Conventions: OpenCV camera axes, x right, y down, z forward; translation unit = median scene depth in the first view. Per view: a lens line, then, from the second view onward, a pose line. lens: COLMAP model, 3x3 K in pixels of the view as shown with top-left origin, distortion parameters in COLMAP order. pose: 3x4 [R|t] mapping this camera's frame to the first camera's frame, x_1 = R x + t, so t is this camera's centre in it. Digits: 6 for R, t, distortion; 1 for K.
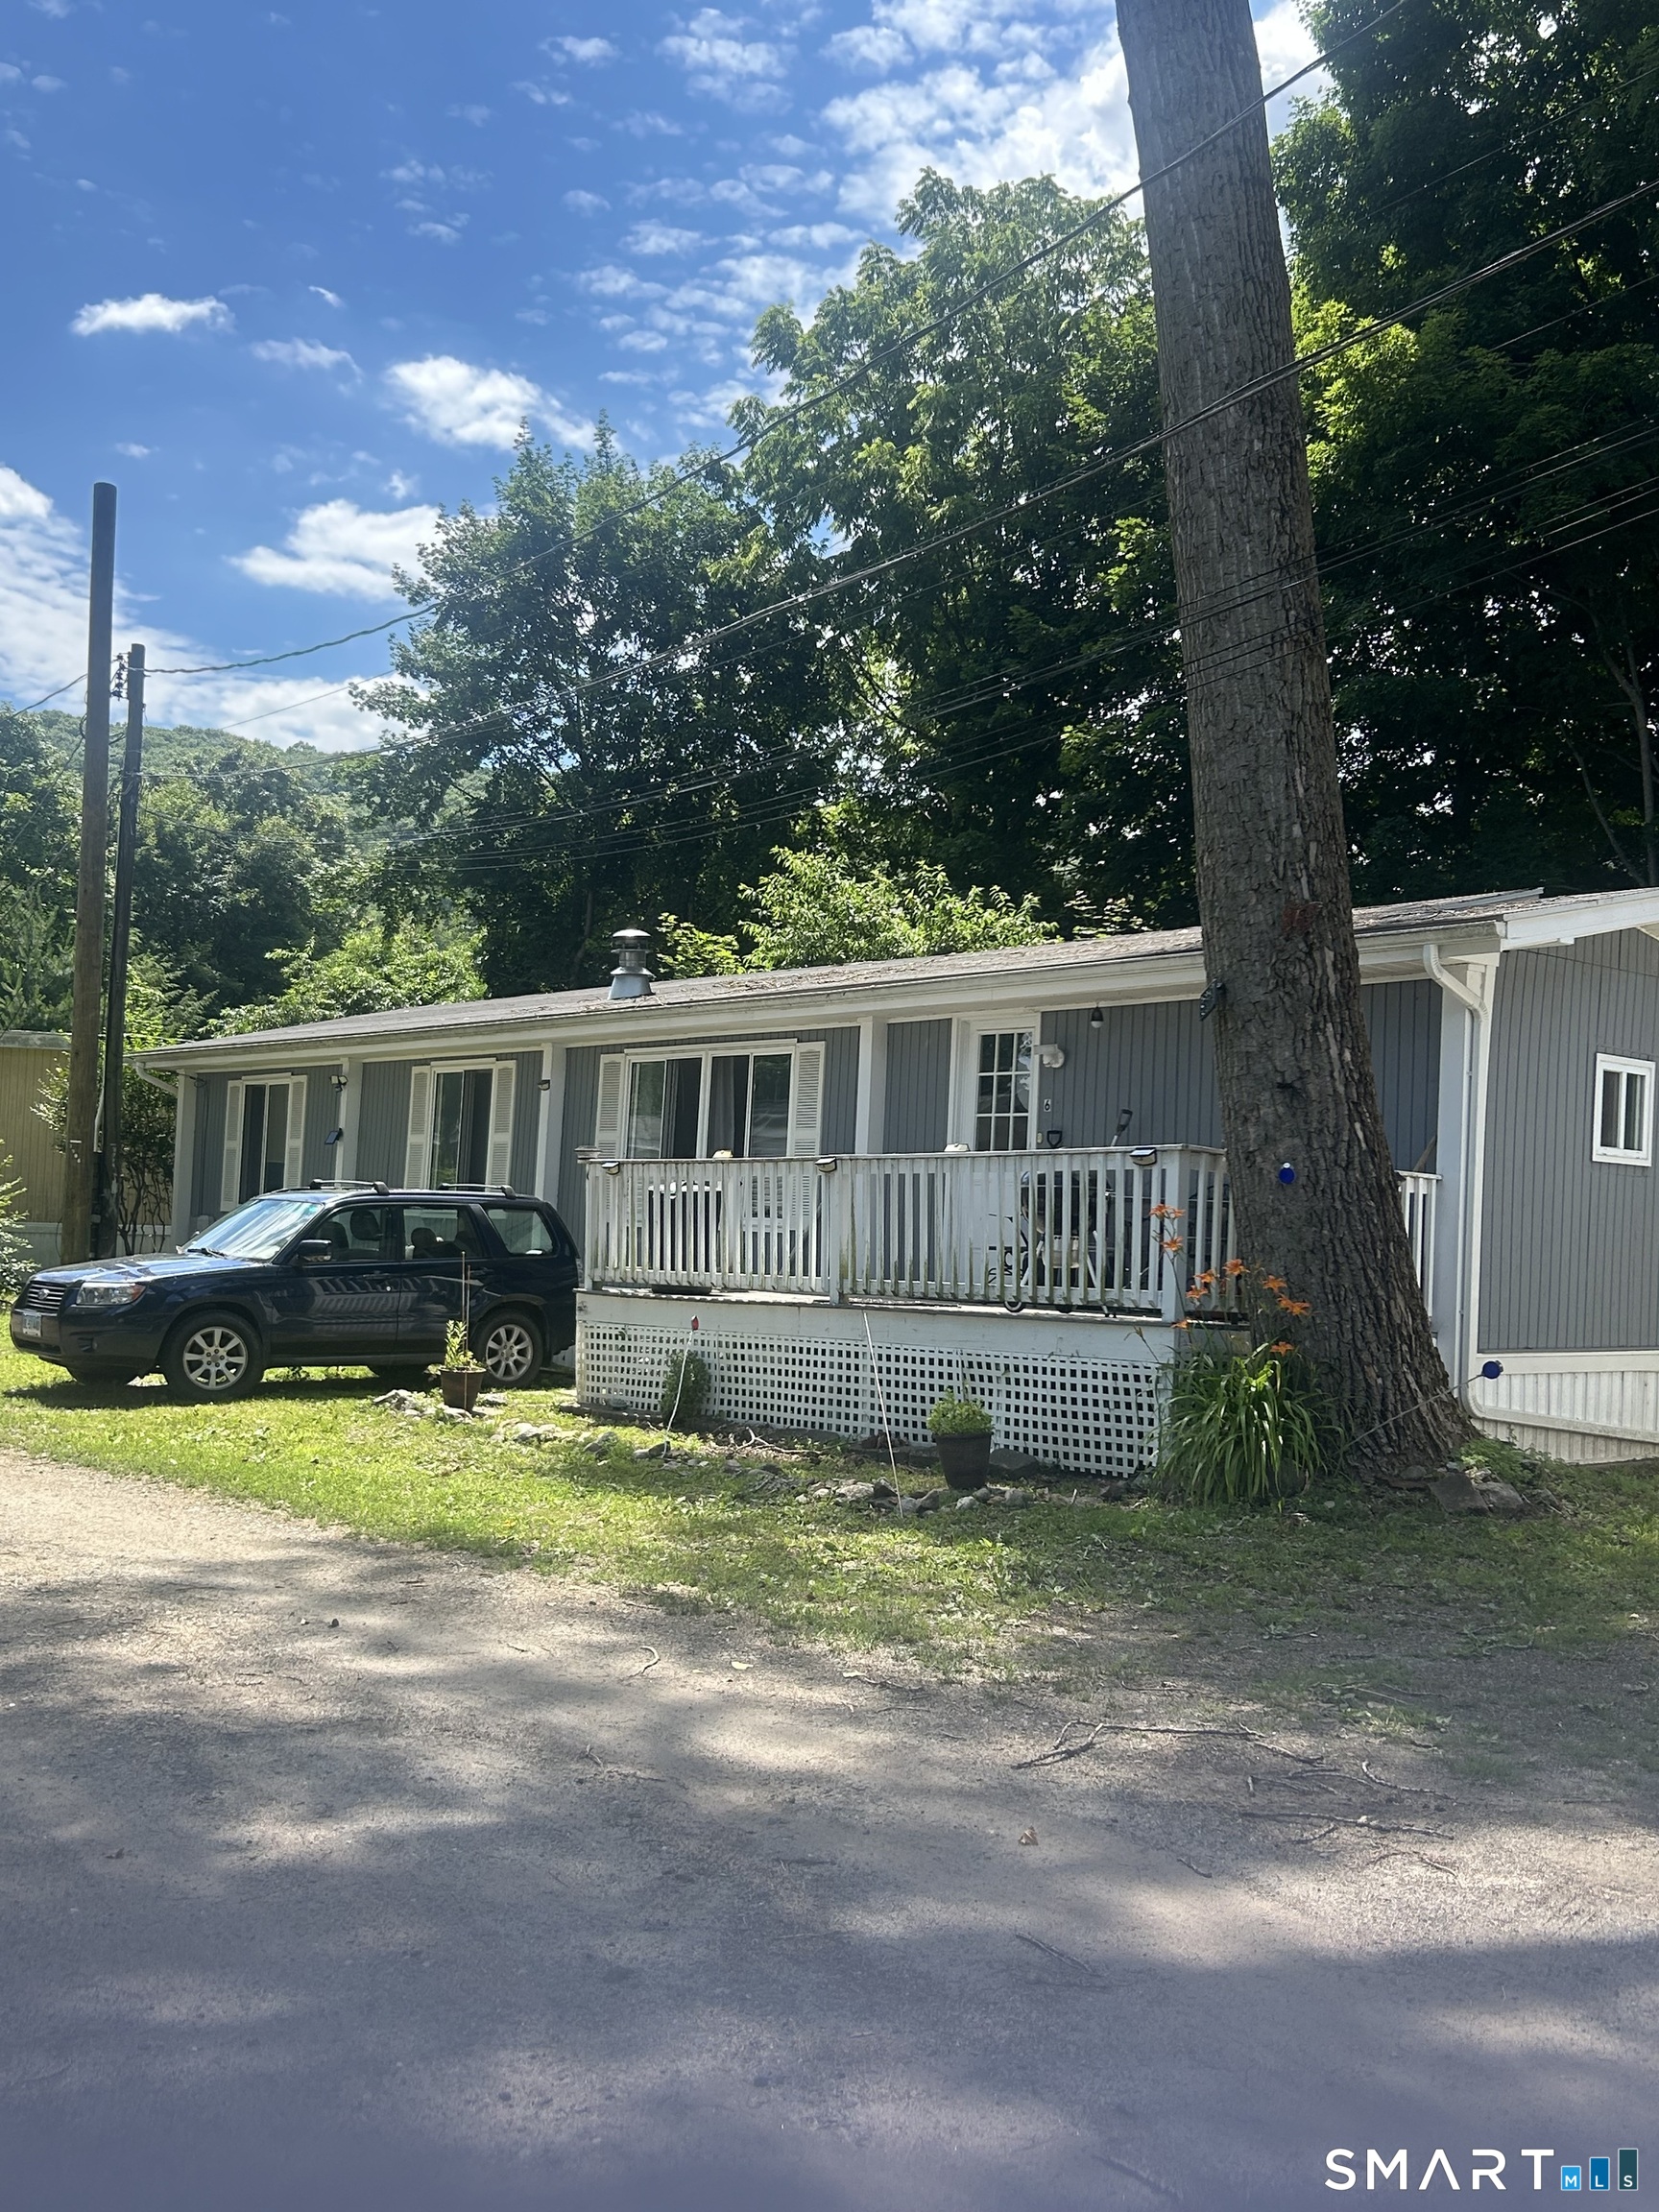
lens RADIAL K [[2167.2, 0, 831.7], [0, 2167.2, 1118.9], [0, 0, 1]] dist [0.069571, 0.000000]
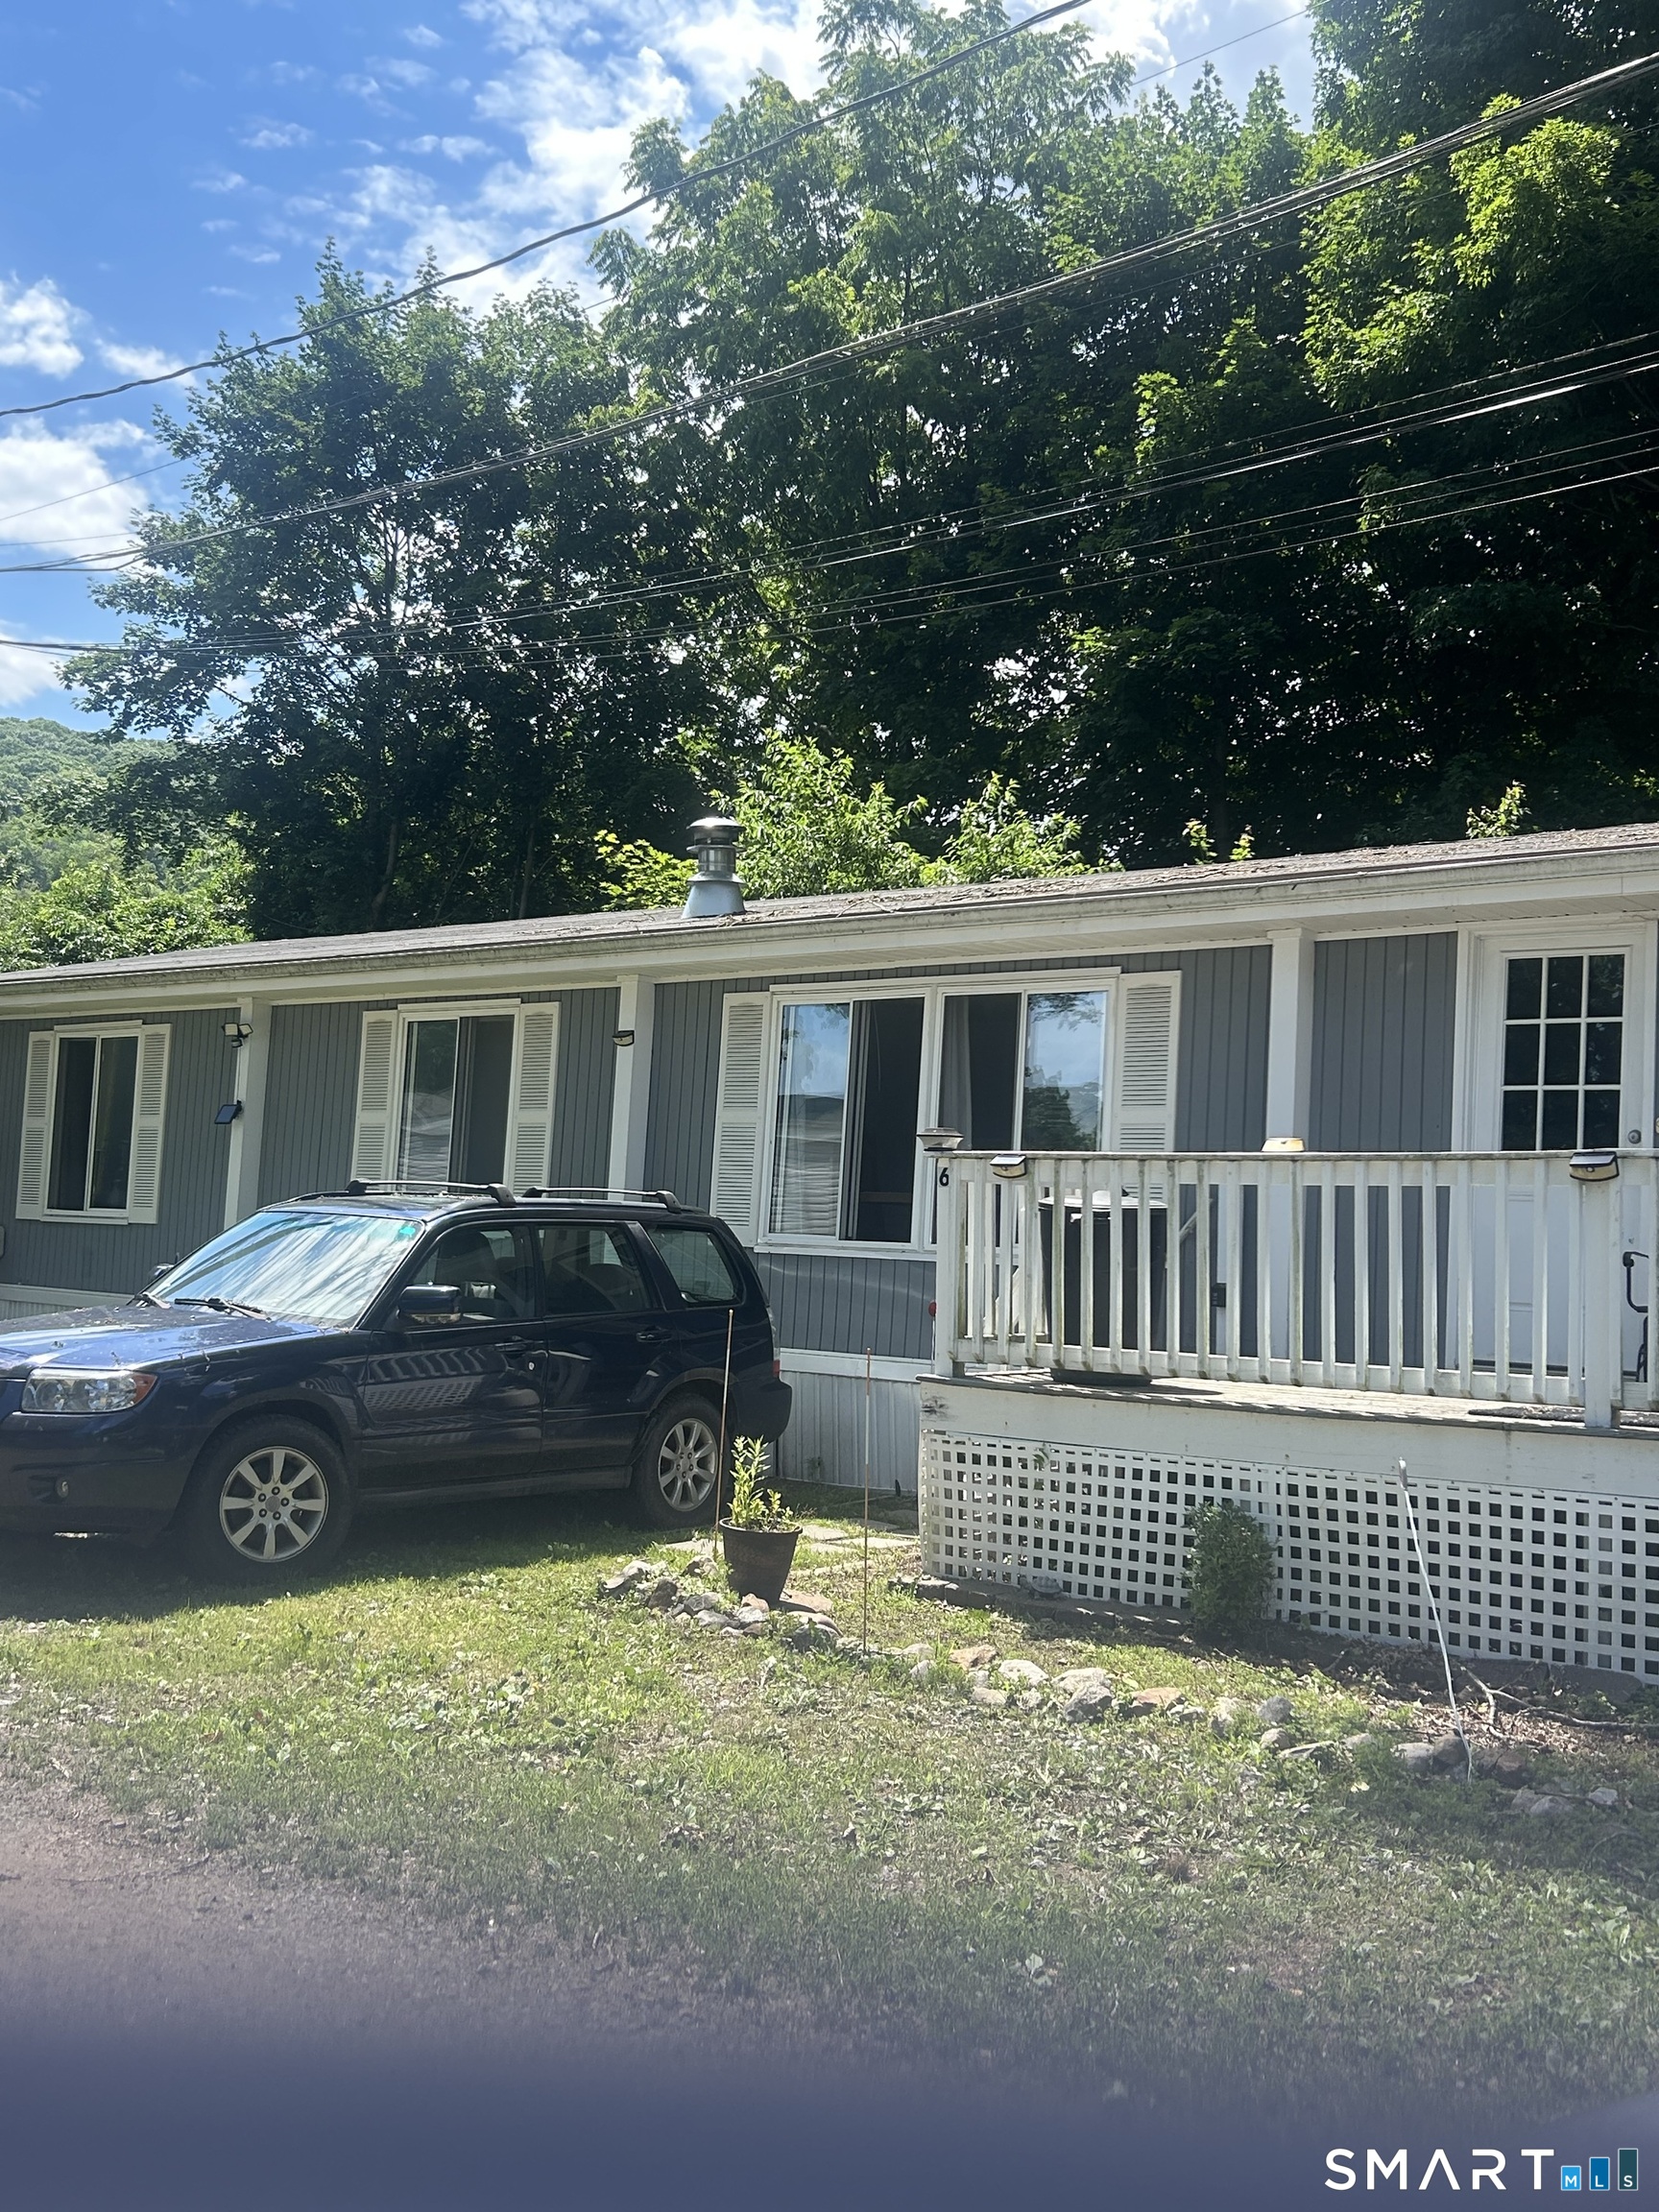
lens RADIAL K [[2167.2, 0, 831.0], [0, 2167.2, 1083.0], [0, 0, 1]] dist [0.069571, 0.000000]
pose [[0.984563, 0.017315, 0.174174, -0.208439], [-0.014983, 0.999780, -0.014695, 0.007938], [-0.174390, 0.011858, 0.984605, 0.370690]]
